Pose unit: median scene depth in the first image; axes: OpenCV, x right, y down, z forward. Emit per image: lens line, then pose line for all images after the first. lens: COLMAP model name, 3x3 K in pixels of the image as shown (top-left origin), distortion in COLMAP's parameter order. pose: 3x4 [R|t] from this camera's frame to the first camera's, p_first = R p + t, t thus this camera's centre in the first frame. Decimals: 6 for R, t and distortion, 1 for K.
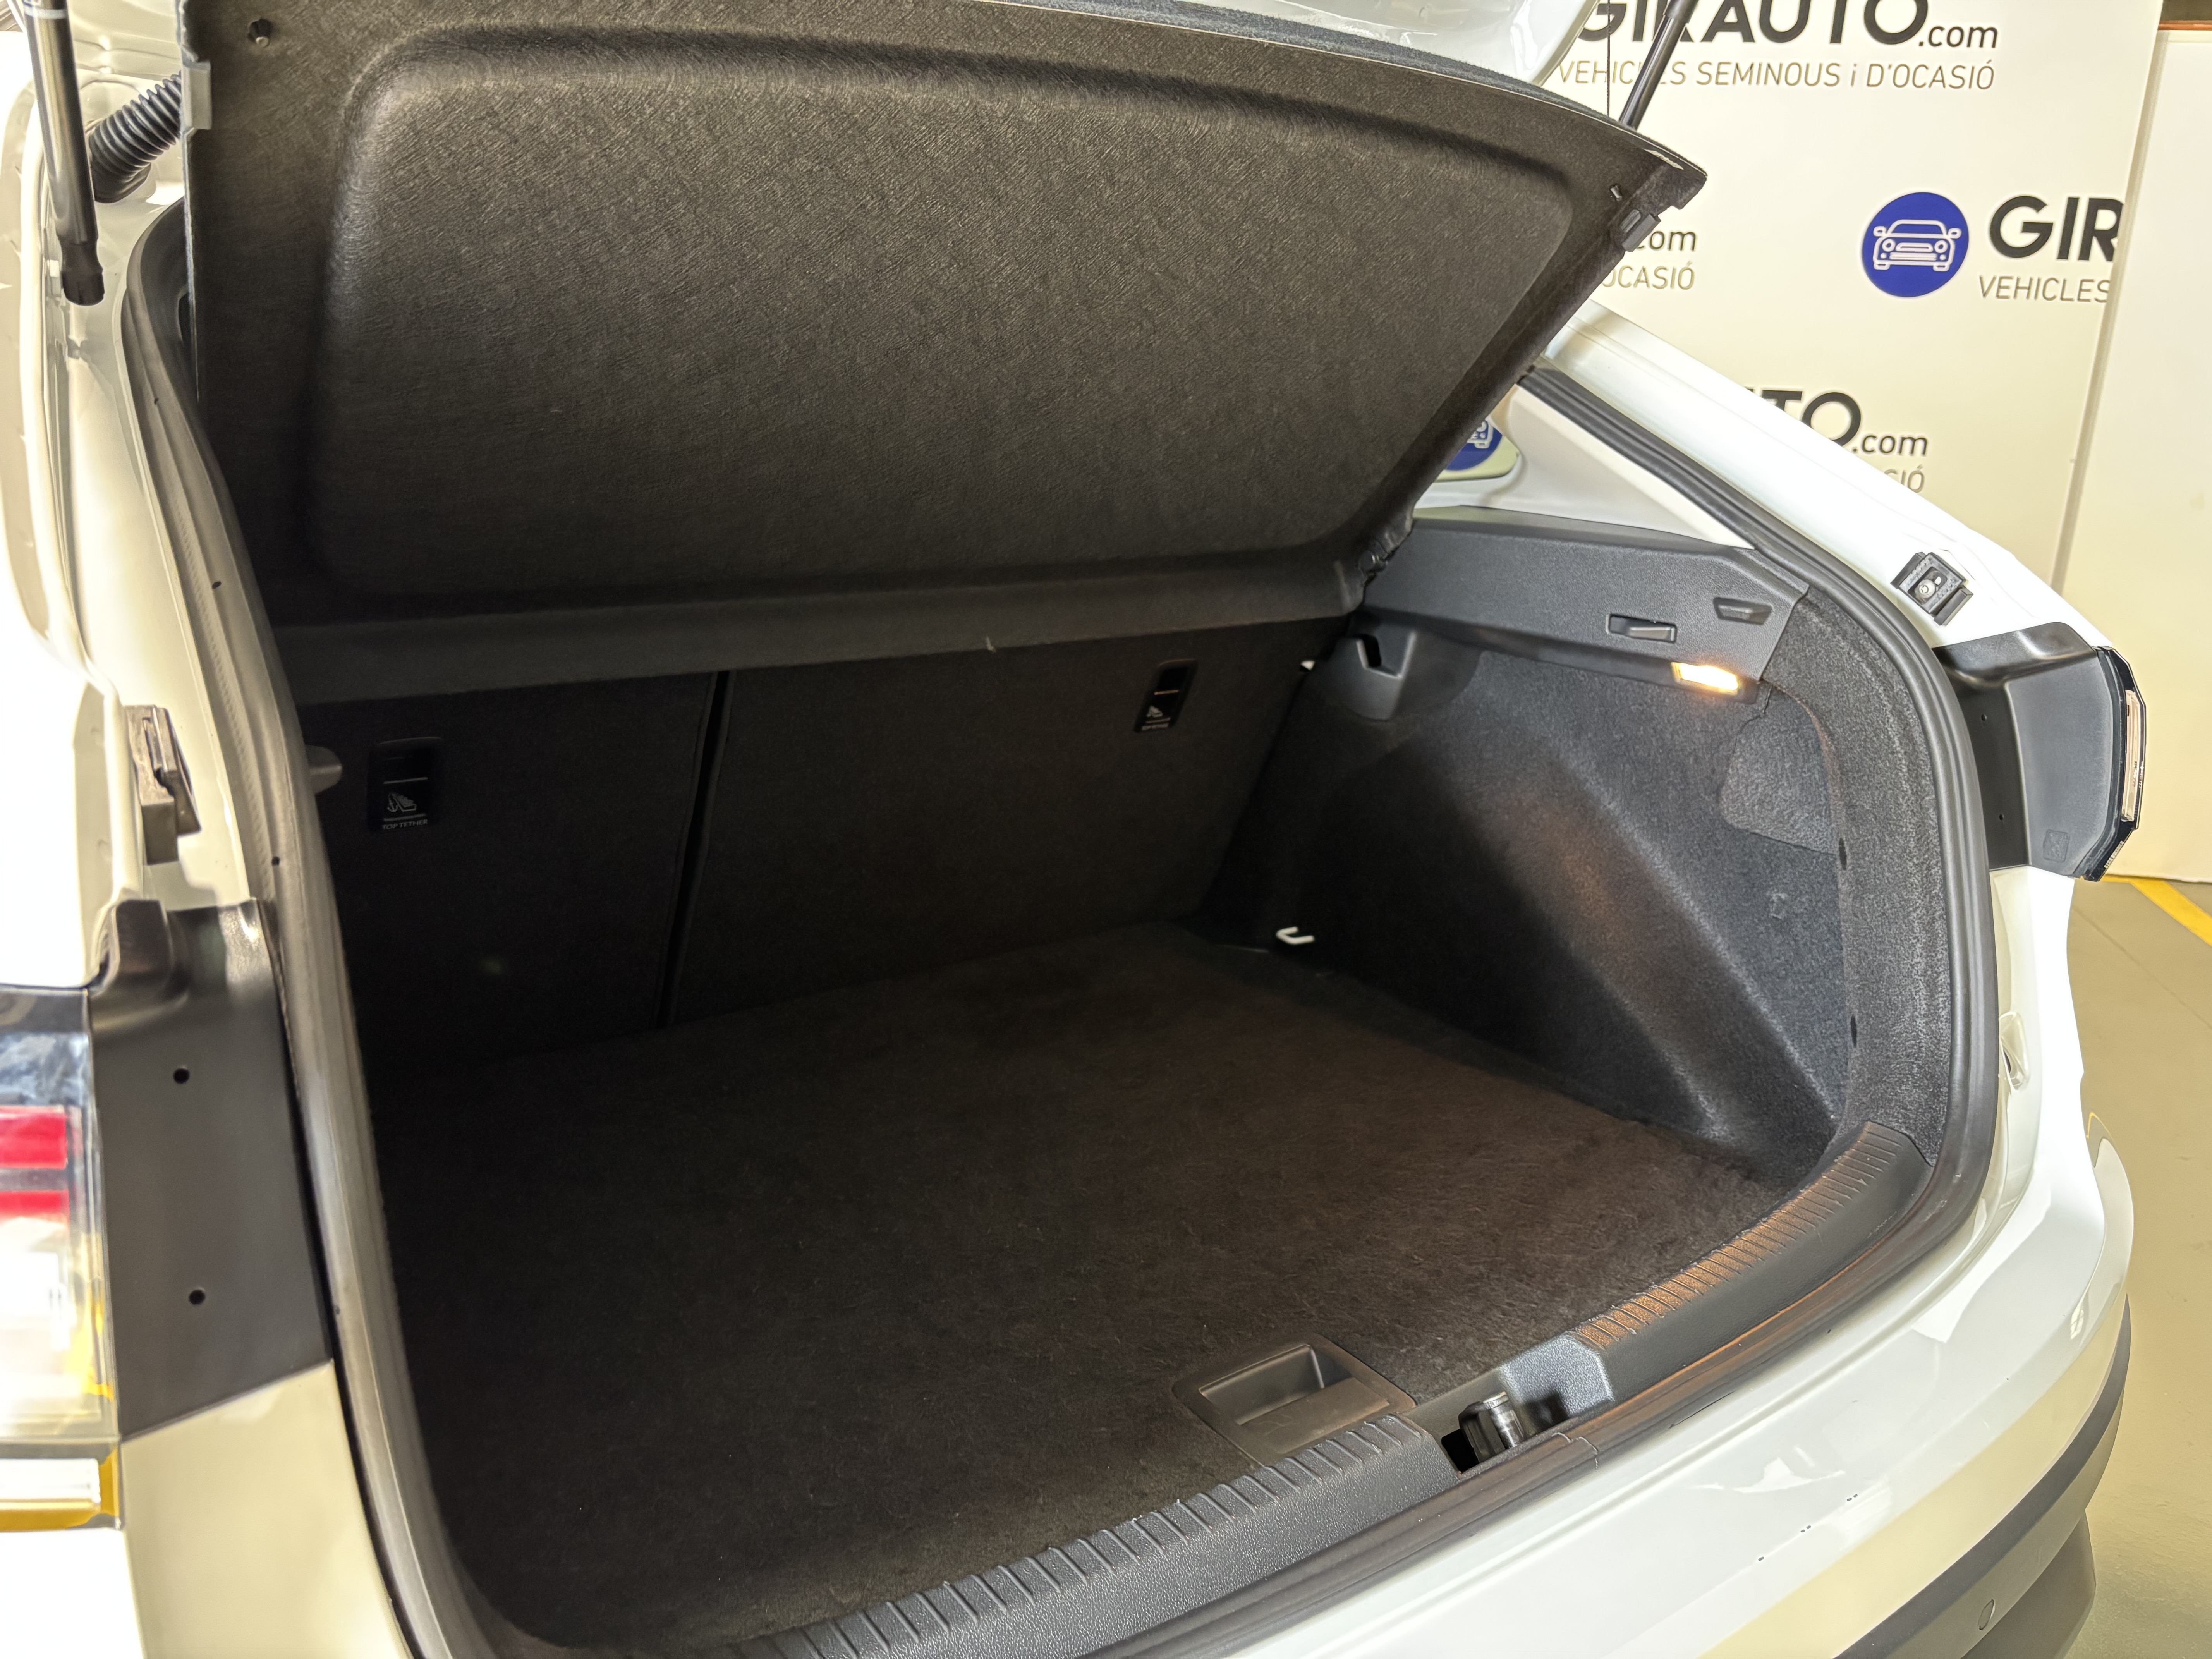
lens RADIAL K [[1704.6, 0, 1103.8], [0, 1704.6, 823.1], [0, 0, 1]] dist [0.042274, -0.039406]
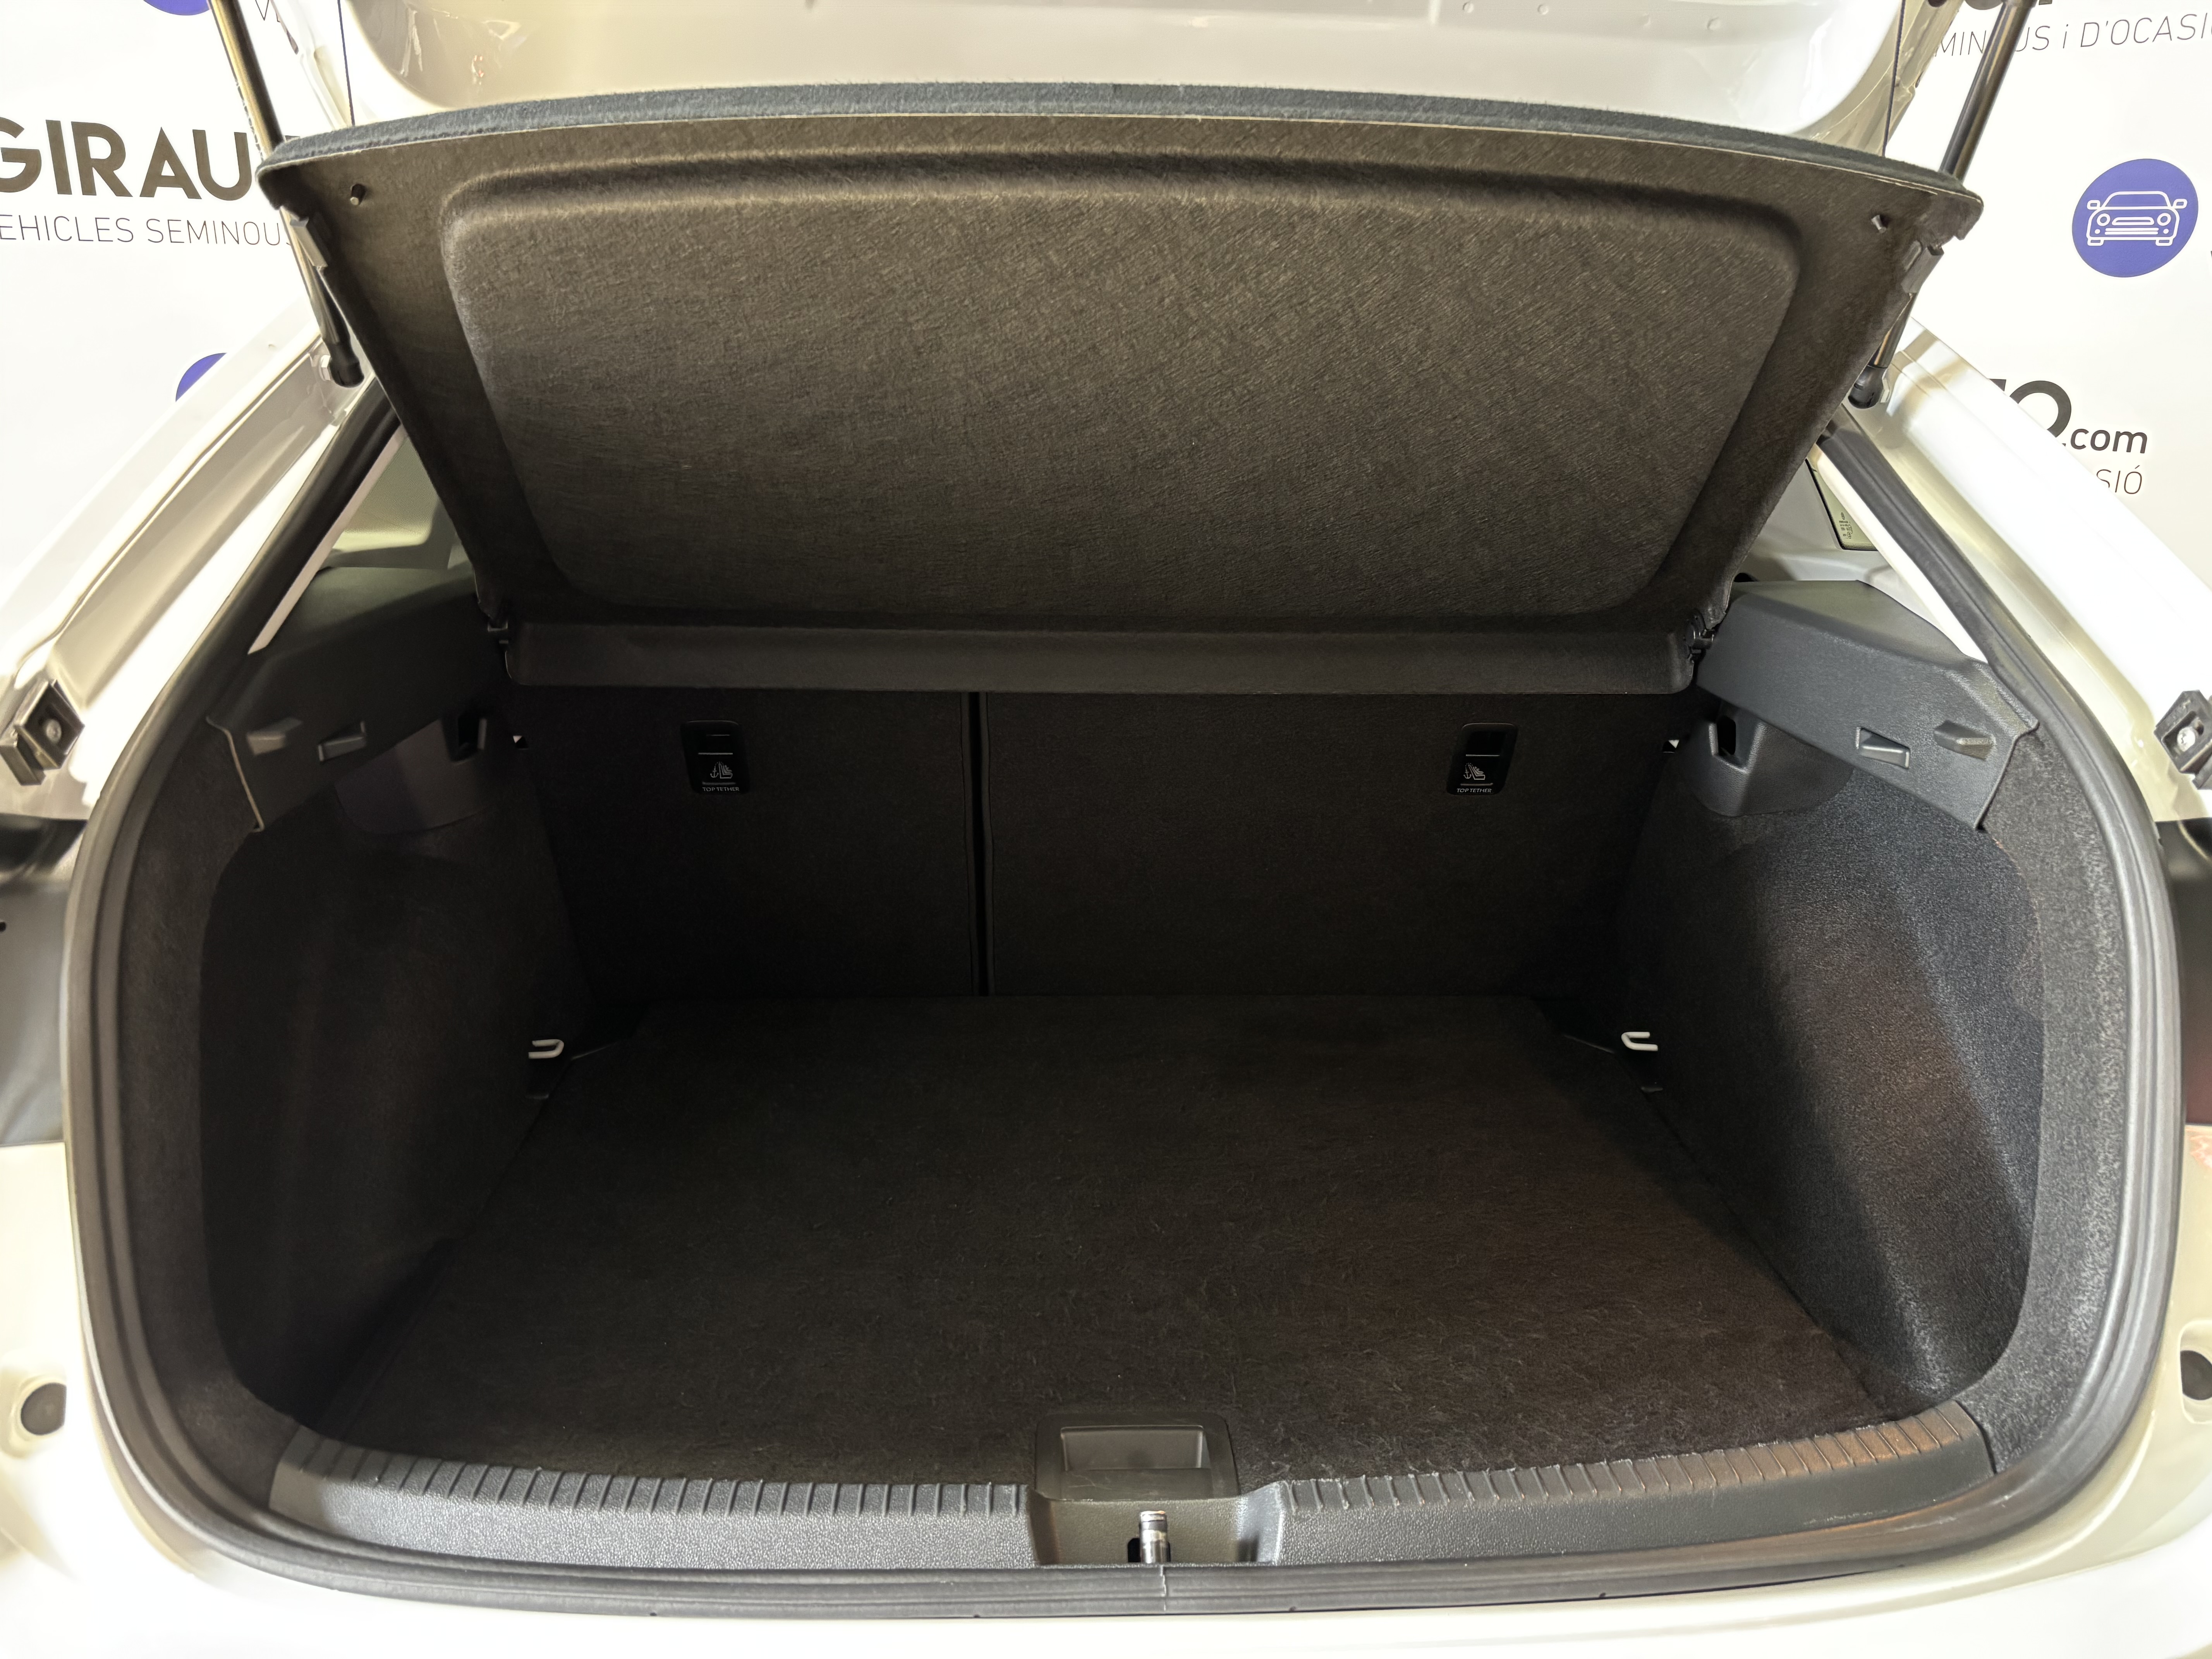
lens RADIAL K [[1704.6, 0, 1096.6], [0, 1704.6, 835.1], [0, 0, 1]] dist [0.042274, -0.039406]
pose [[0.833231, 0.142928, -0.534133, 0.452488], [-0.139088, 0.989130, 0.047708, -0.059444], [0.535145, 0.034540, 0.844053, 0.103192]]
